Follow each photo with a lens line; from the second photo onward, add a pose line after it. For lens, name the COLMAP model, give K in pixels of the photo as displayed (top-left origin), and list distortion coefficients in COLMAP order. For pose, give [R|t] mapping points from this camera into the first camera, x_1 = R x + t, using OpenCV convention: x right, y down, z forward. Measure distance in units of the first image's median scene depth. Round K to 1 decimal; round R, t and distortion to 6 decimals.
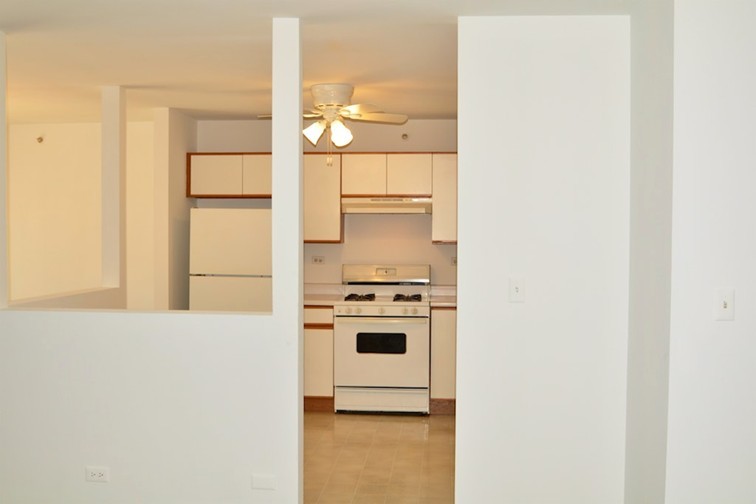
lens RADIAL K [[804.2, 0, 379.5], [0, 804.2, 254.4], [0, 0, 1]] dist [-0.096178, 0.000000]
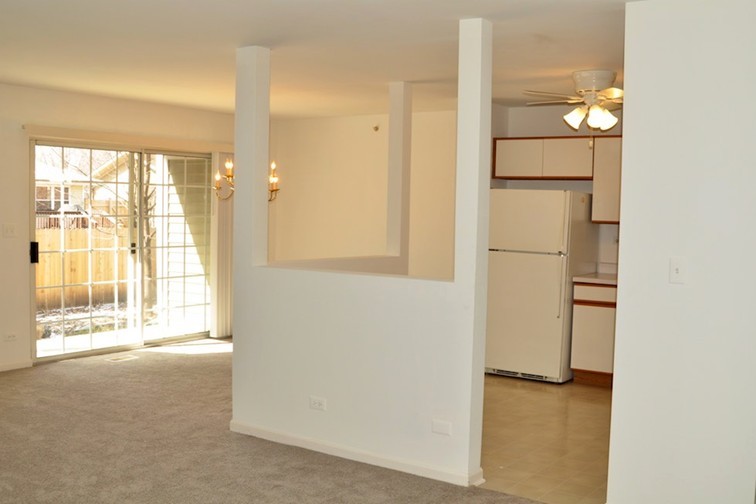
lens RADIAL K [[804.2, 0, 445.3], [0, 804.2, 259.1], [0, 0, 1]] dist [-0.096178, 0.000000]
pose [[0.891557, 0.043979, -0.450769, 0.249860], [-0.031187, 0.998873, 0.035770, 0.001508], [0.451834, -0.017833, 0.891924, -0.014927]]
